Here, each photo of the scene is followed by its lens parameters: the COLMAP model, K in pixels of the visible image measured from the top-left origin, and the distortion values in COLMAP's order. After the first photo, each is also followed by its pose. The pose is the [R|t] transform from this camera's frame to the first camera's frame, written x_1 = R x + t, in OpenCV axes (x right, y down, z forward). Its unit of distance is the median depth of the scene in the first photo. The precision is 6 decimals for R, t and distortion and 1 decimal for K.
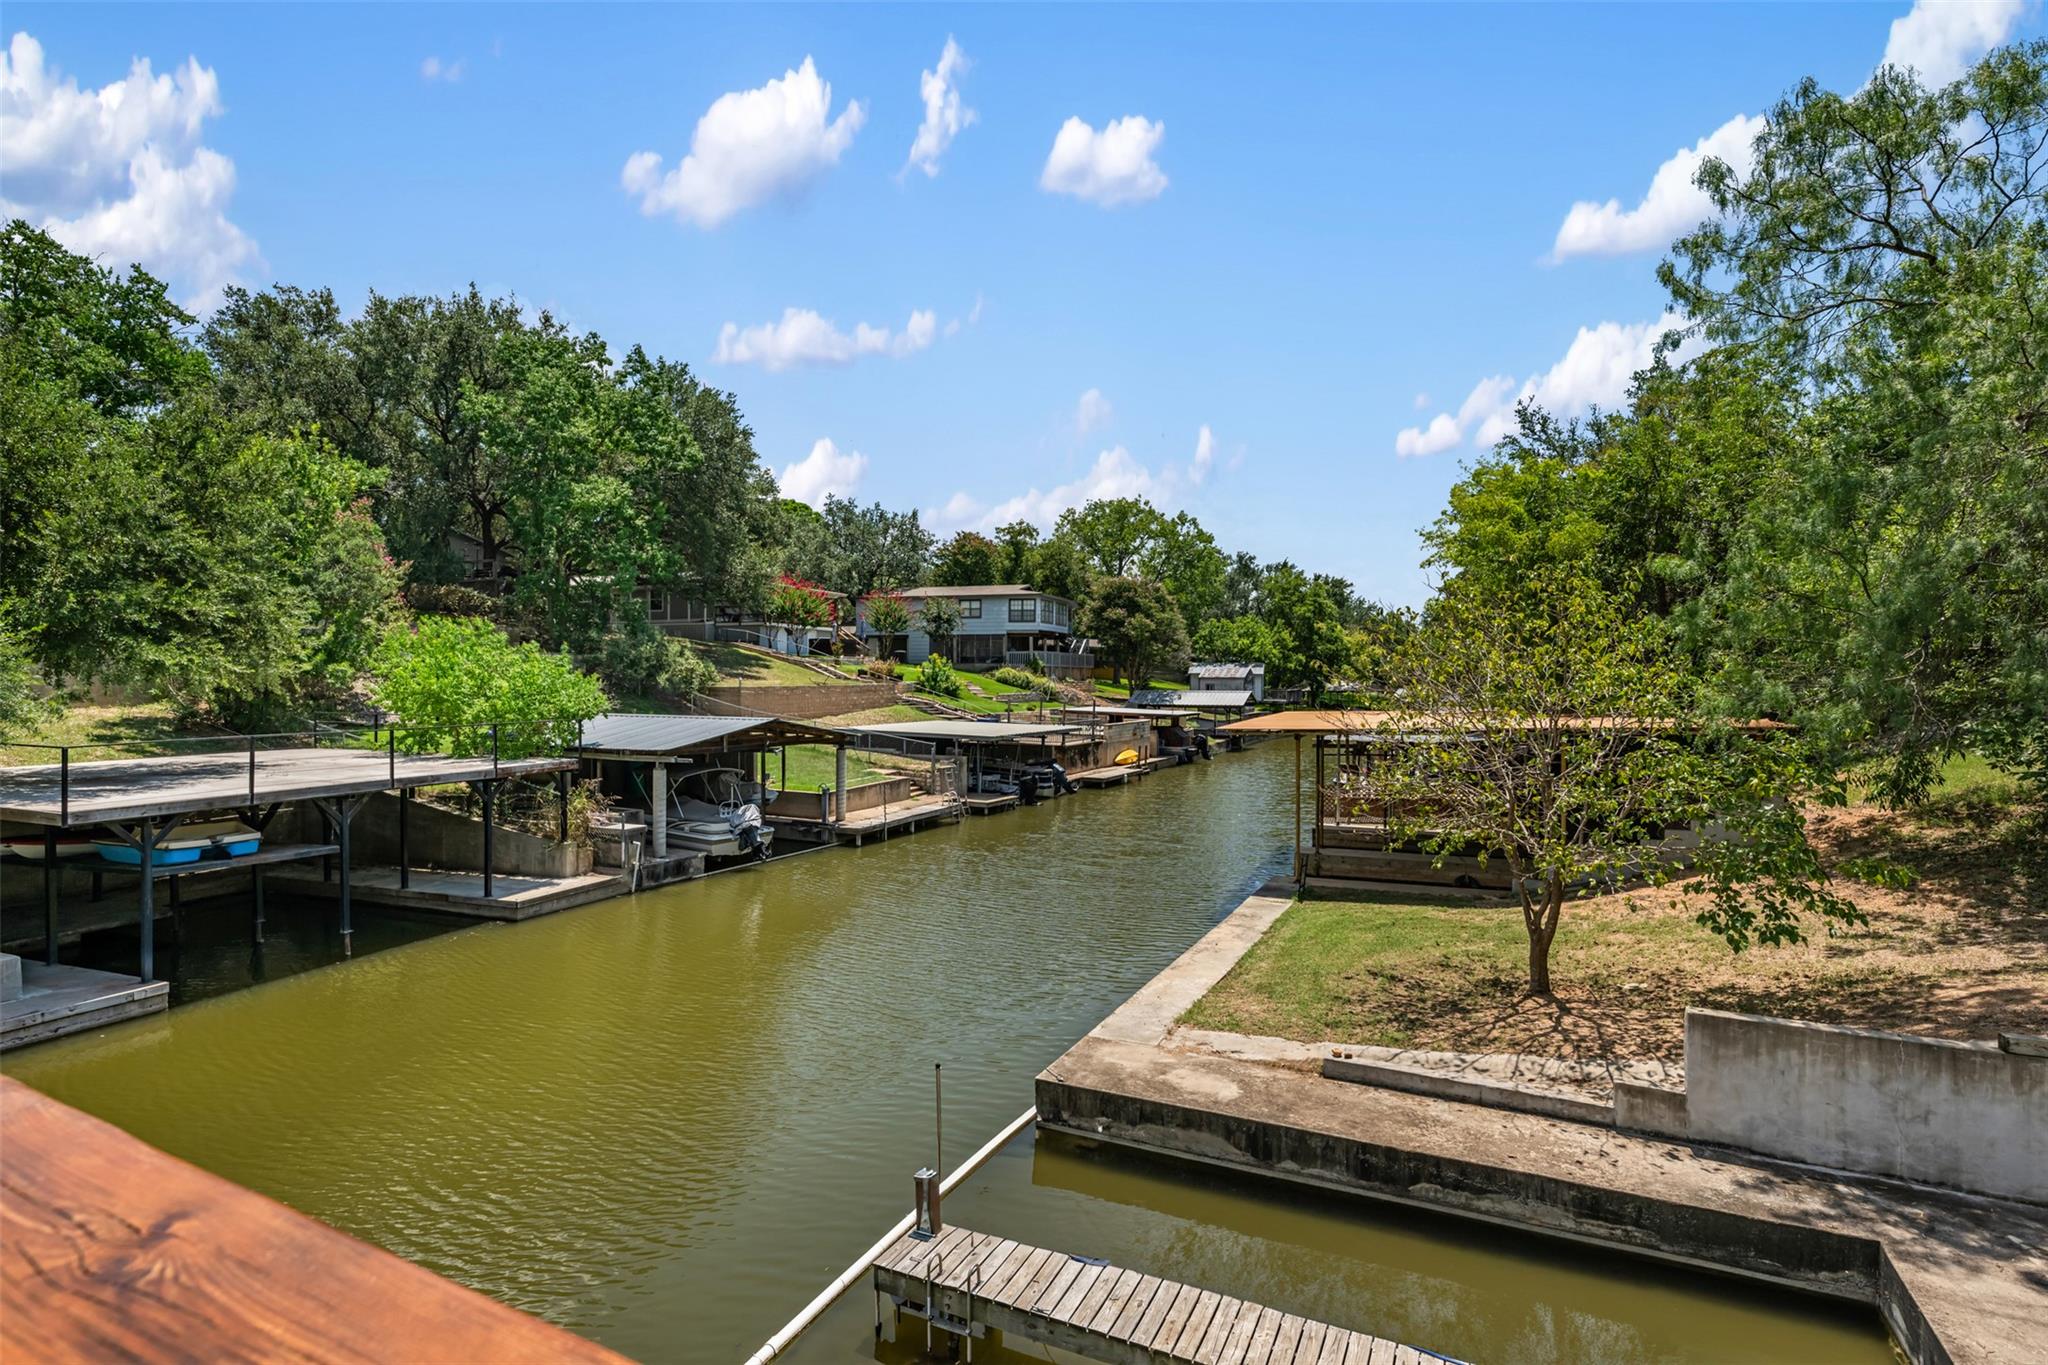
lens RADIAL K [[994.2, 0, 1023.5], [0, 994.2, 683.2], [0, 0, 1]] dist [0.002096, -0.001658]
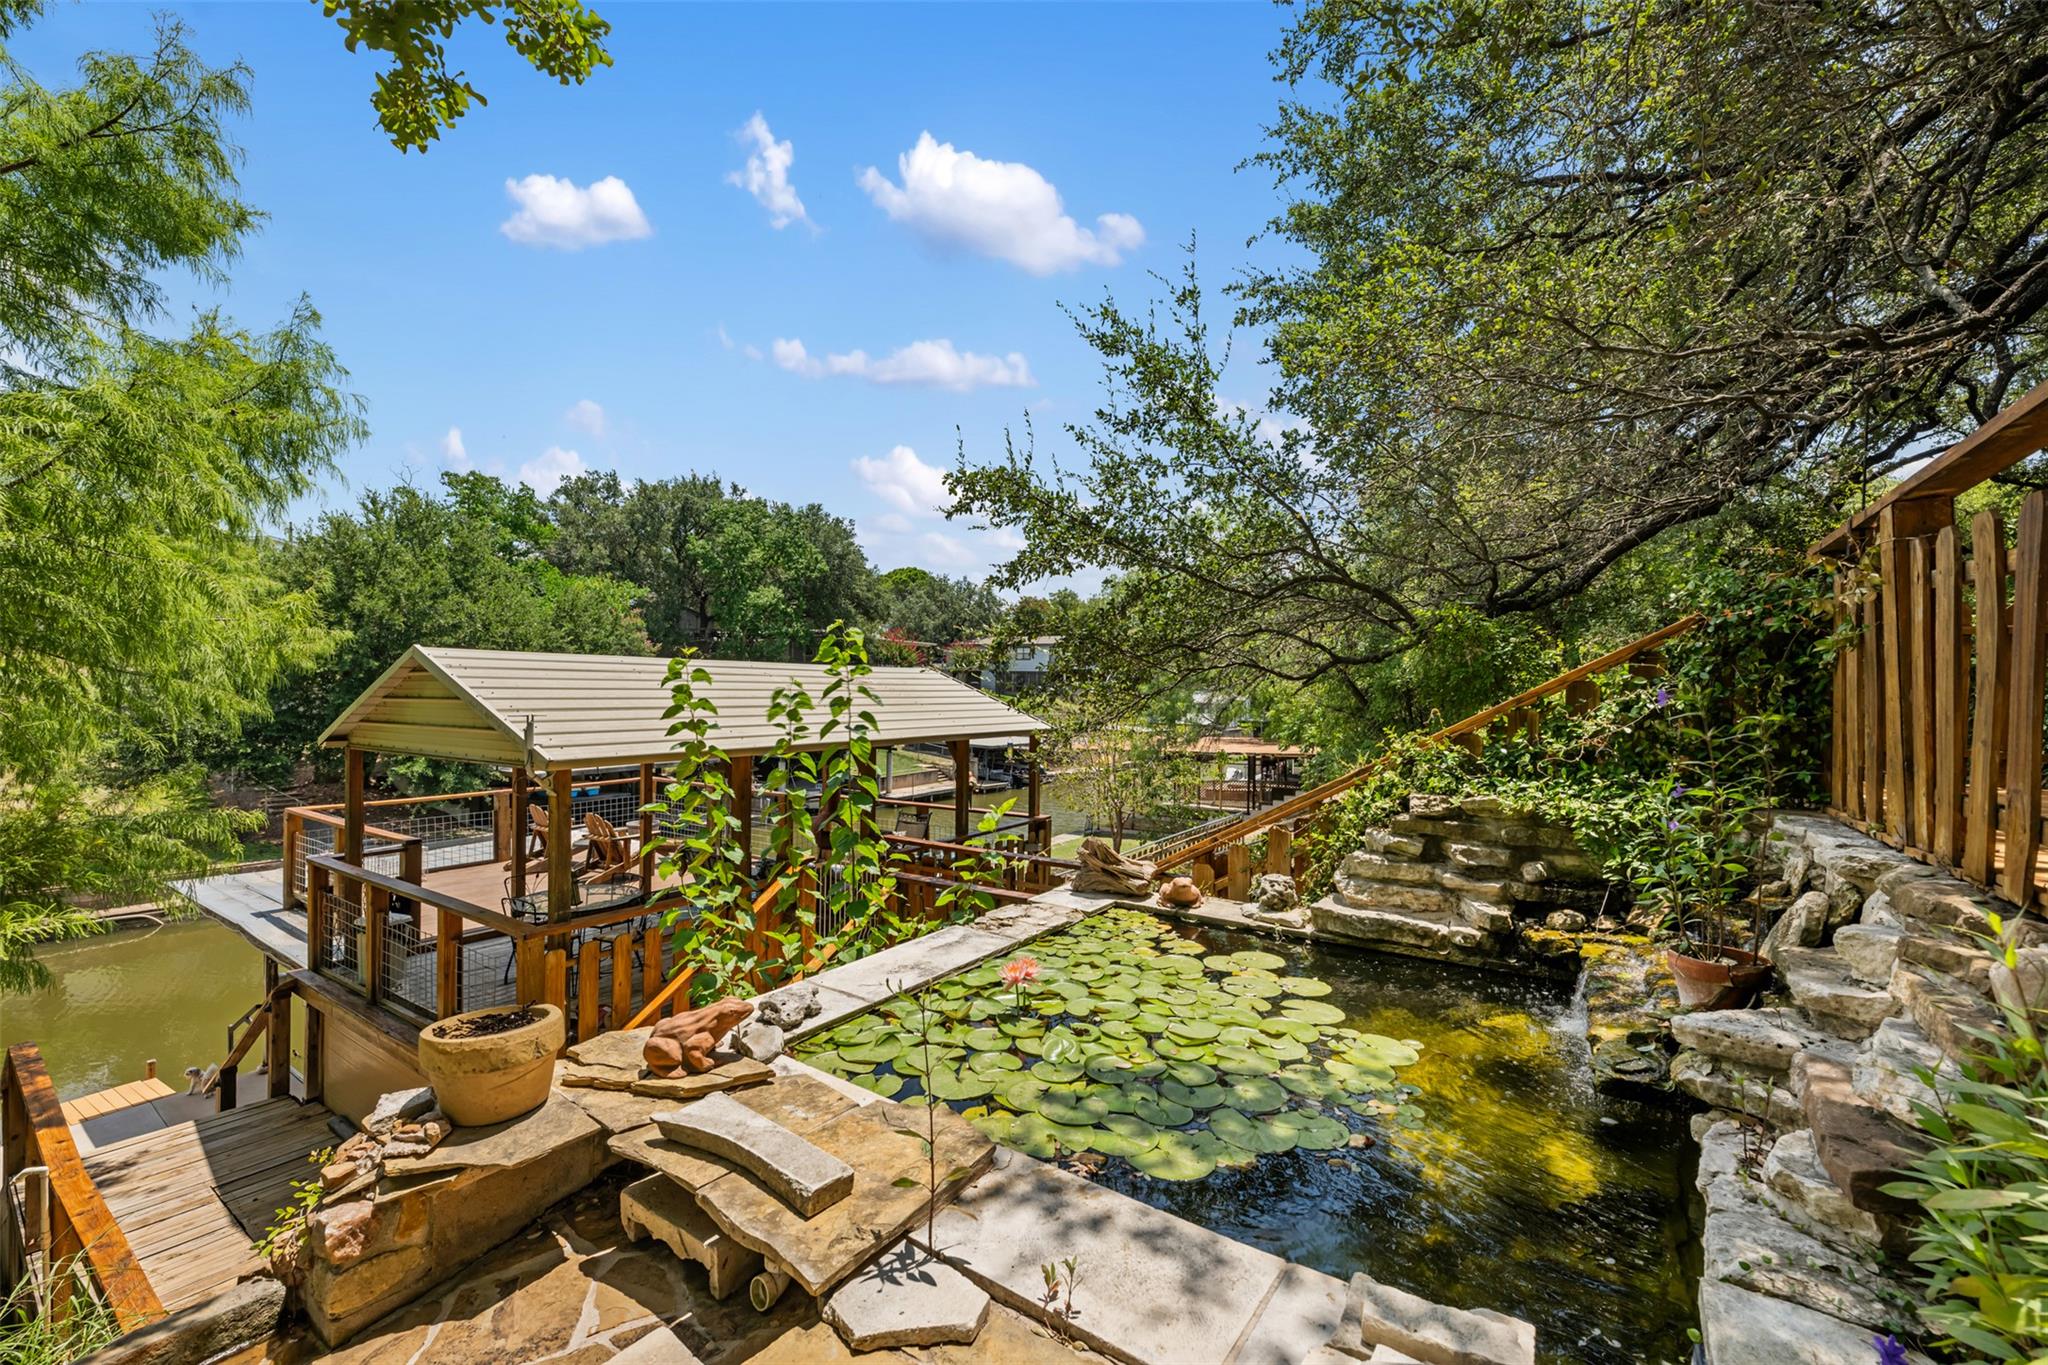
lens RADIAL K [[801.9, 0, 1021.0], [0, 801.9, 702.4], [0, 0, 1]] dist [-0.001563, 0.000078]
pose [[0.992542, 0.013460, -0.121157, 0.165297], [-0.012546, 0.999887, 0.008303, -0.026834], [0.121255, -0.006721, 0.992599, -0.285349]]
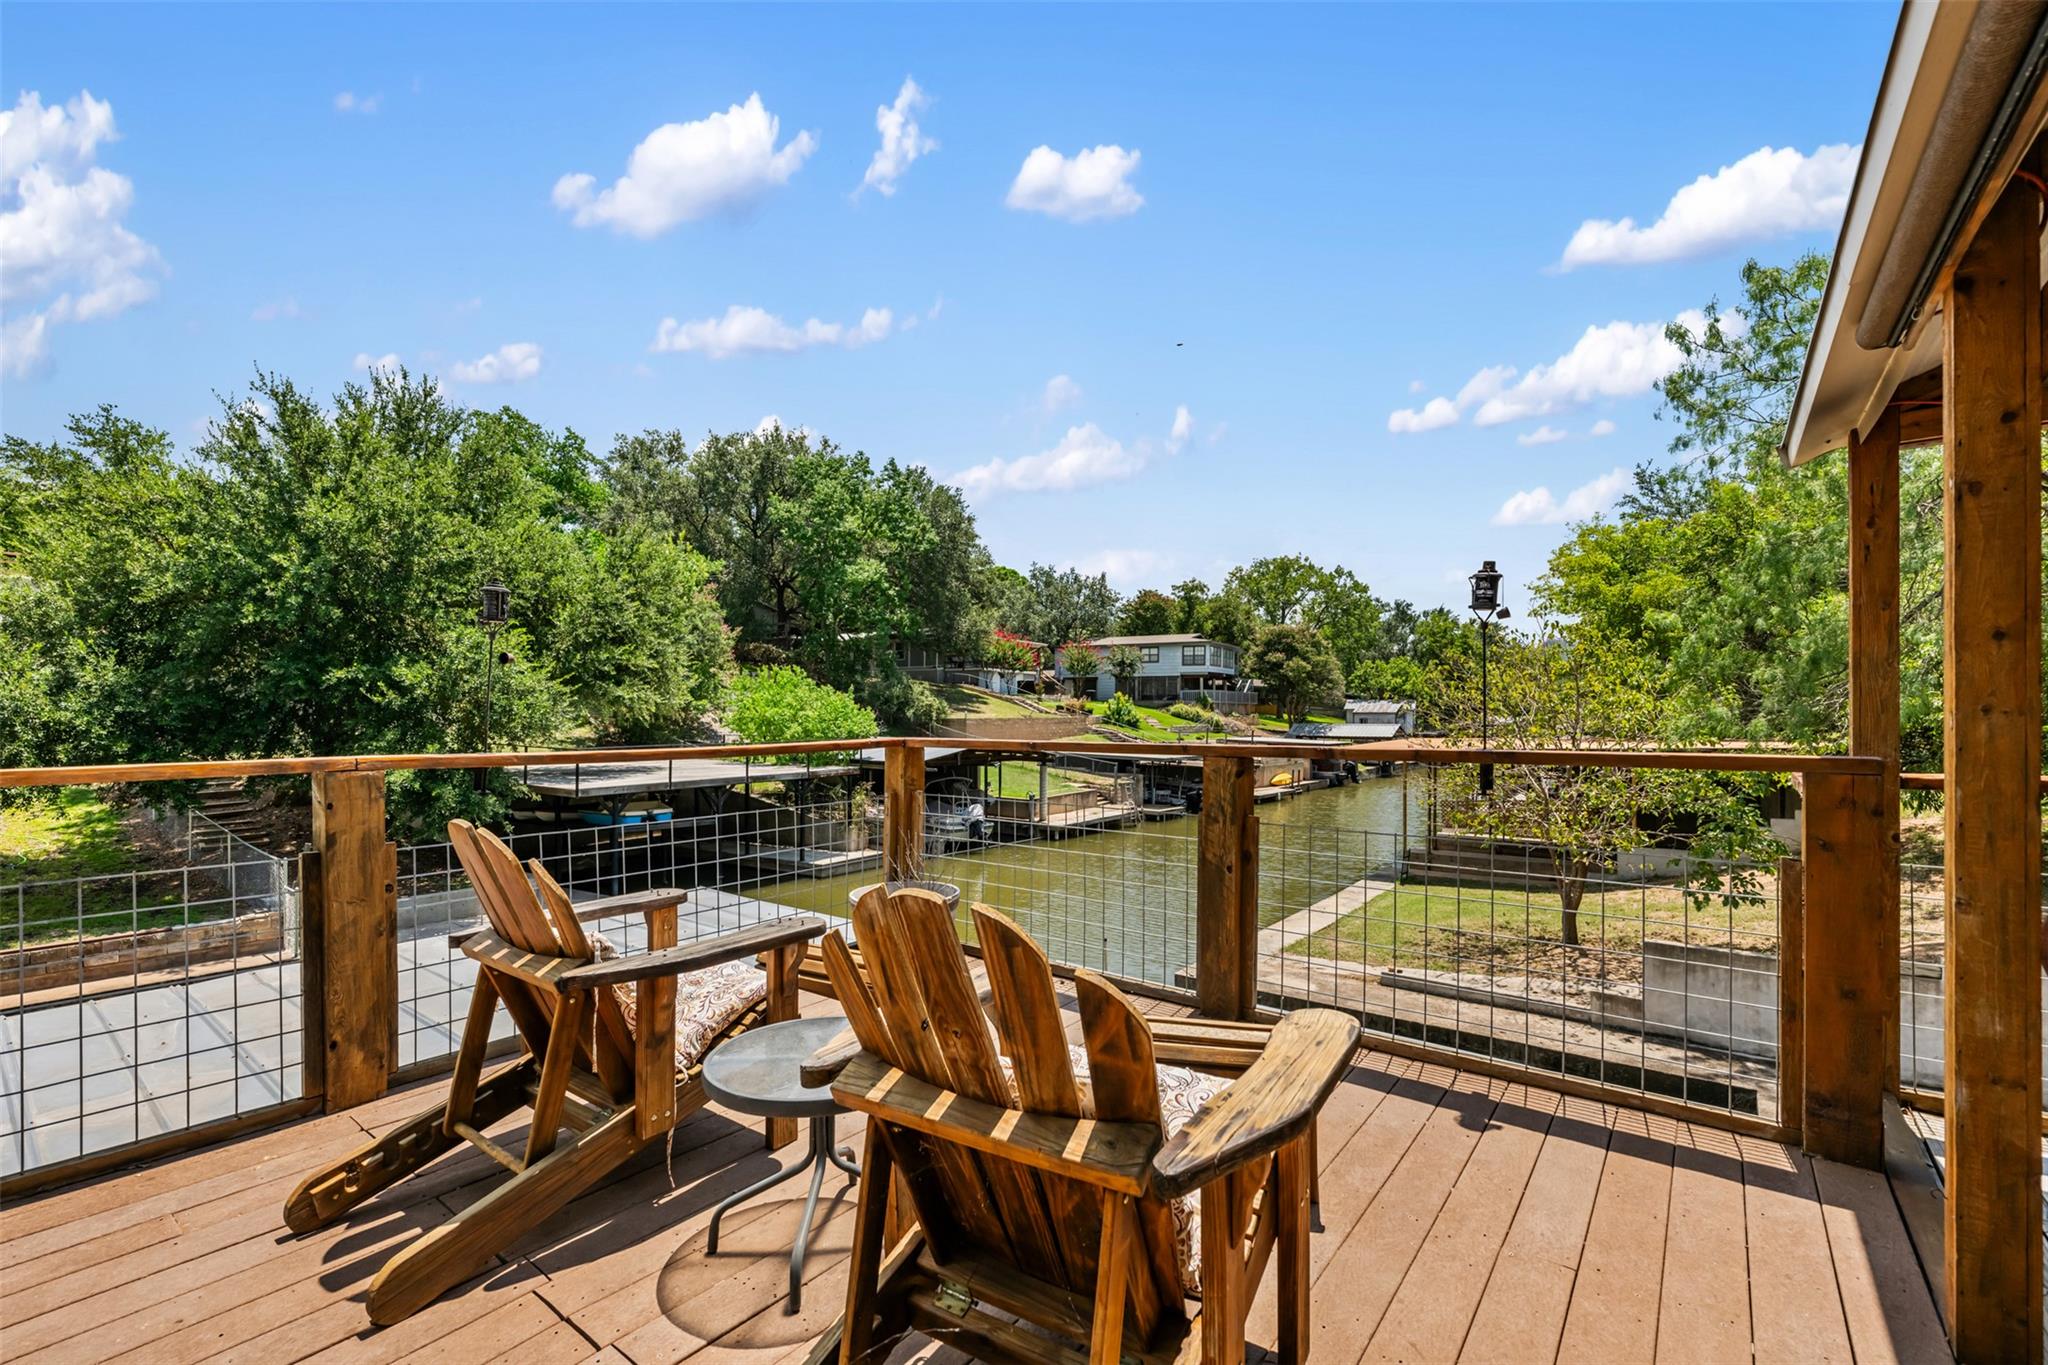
lens RADIAL K [[864.9, 0, 1031.0], [0, 864.9, 712.7], [0, 0, 1]] dist [-0.004167, 0.000304]
pose [[0.981281, -0.000147, -0.192583, 0.013393], [-0.001316, 0.999971, -0.007471, 0.004900], [0.192578, 0.007584, 0.981252, -0.084518]]
